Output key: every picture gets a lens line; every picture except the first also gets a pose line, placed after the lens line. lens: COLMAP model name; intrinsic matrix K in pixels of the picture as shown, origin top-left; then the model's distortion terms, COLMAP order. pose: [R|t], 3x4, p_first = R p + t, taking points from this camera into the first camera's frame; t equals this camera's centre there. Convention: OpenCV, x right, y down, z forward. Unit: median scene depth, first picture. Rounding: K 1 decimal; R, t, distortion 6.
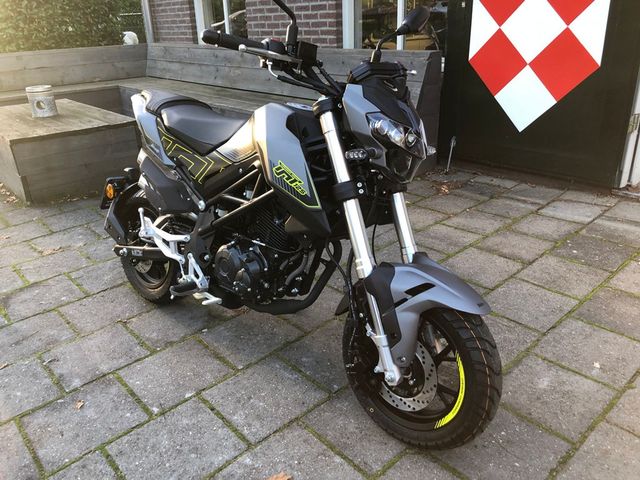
lens RADIAL K [[513.1, 0, 320.0], [0, 513.1, 240.0], [0, 0, 1]] dist [0.017148, 0.003526]
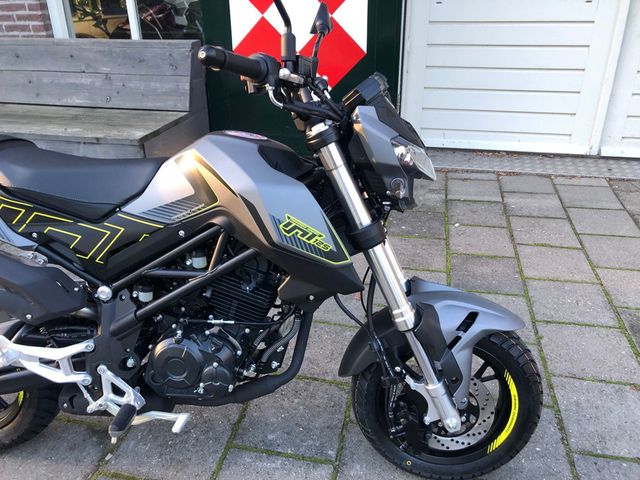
lens RADIAL K [[517.5, 0, 320.0], [0, 517.5, 240.0], [0, 0, 1]] dist [0.013294, 0.002575]
pose [[0.808957, -0.235257, 0.538741, -0.365578], [0.217505, 0.971178, 0.097494, -0.145512], [-0.546150, 0.038310, 0.836811, 0.277462]]
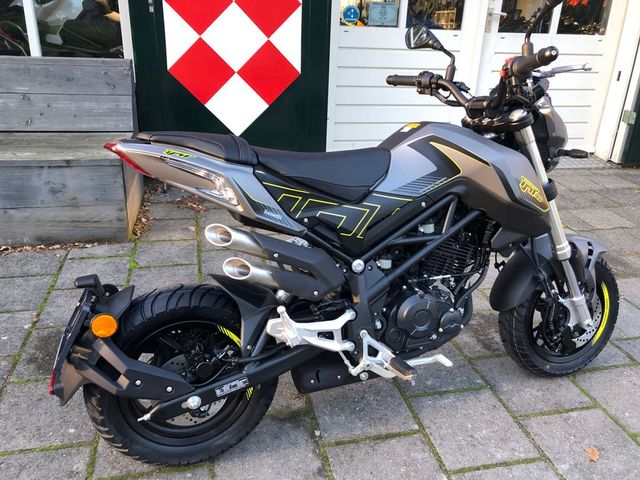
lens RADIAL K [[517.5, 0, 320.0], [0, 517.5, 240.0], [0, 0, 1]] dist [0.013294, 0.002575]
pose [[0.486780, -0.291422, 0.823479, -0.919289], [0.297988, 0.941560, 0.157061, -0.252279], [-0.821126, 0.168932, 0.545173, 0.638209]]
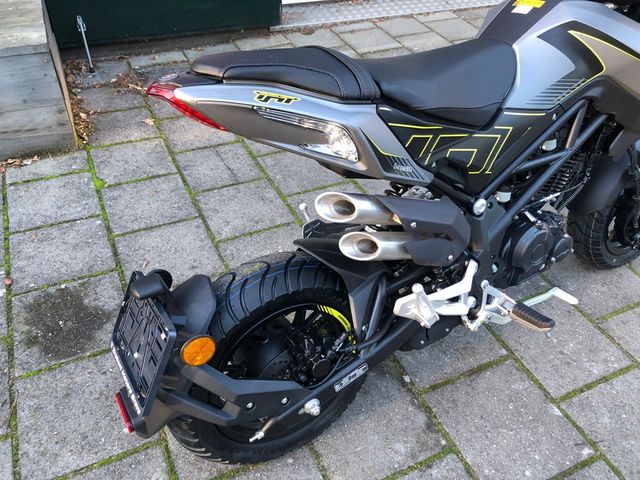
lens RADIAL K [[517.5, 0, 320.0], [0, 517.5, 240.0], [0, 0, 1]] dist [0.013294, 0.002575]
pose [[0.301213, -0.579330, 0.757395, -0.804820], [0.340114, 0.807314, 0.482251, -0.411165], [-0.890839, 0.112340, 0.440212, 0.934391]]
